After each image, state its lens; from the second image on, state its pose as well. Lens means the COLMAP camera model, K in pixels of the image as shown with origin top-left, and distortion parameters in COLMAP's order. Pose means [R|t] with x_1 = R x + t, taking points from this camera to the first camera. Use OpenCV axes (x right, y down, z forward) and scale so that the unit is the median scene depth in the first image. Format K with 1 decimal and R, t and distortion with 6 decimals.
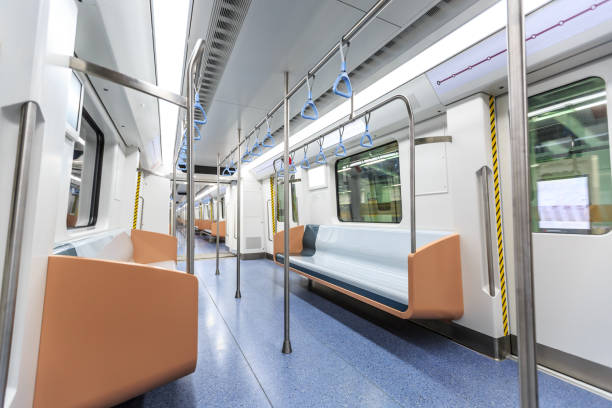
lens RADIAL K [[275.5, 0, 312.1], [0, 275.5, 196.7], [0, 0, 1]] dist [-0.002216, 0.001098]
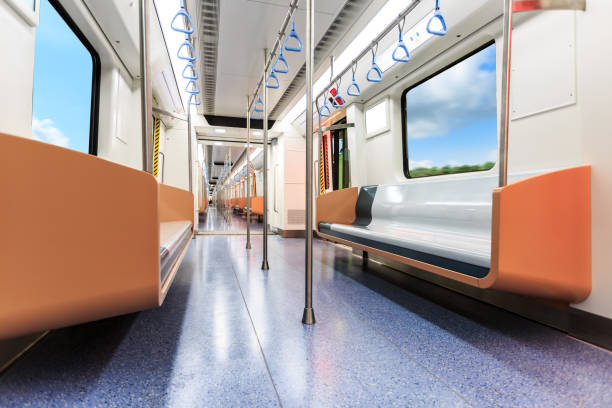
lens RADIAL K [[356.4, 0, 306.4], [0, 356.4, 204.3], [0, 0, 1]] dist [-0.000432, 0.002429]
pose [[0.975457, 0.020008, -0.219280, 0.087753], [-0.003907, 0.997279, 0.073618, 0.150139], [0.220156, -0.070955, 0.972881, 0.082289]]
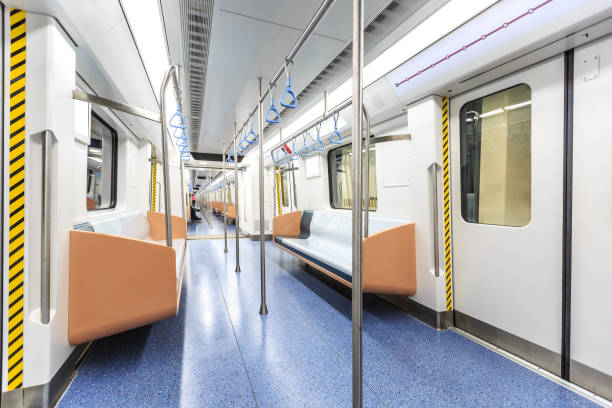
lens RADIAL K [[275.5, 0, 308.3], [0, 275.5, 211.7], [0, 0, 1]] dist [-0.002216, 0.001098]
pose [[0.995799, 0.021418, -0.089029, 0.180355], [-0.011236, 0.993493, 0.113336, -0.029544], [0.090877, -0.111860, 0.989560, -0.135716]]
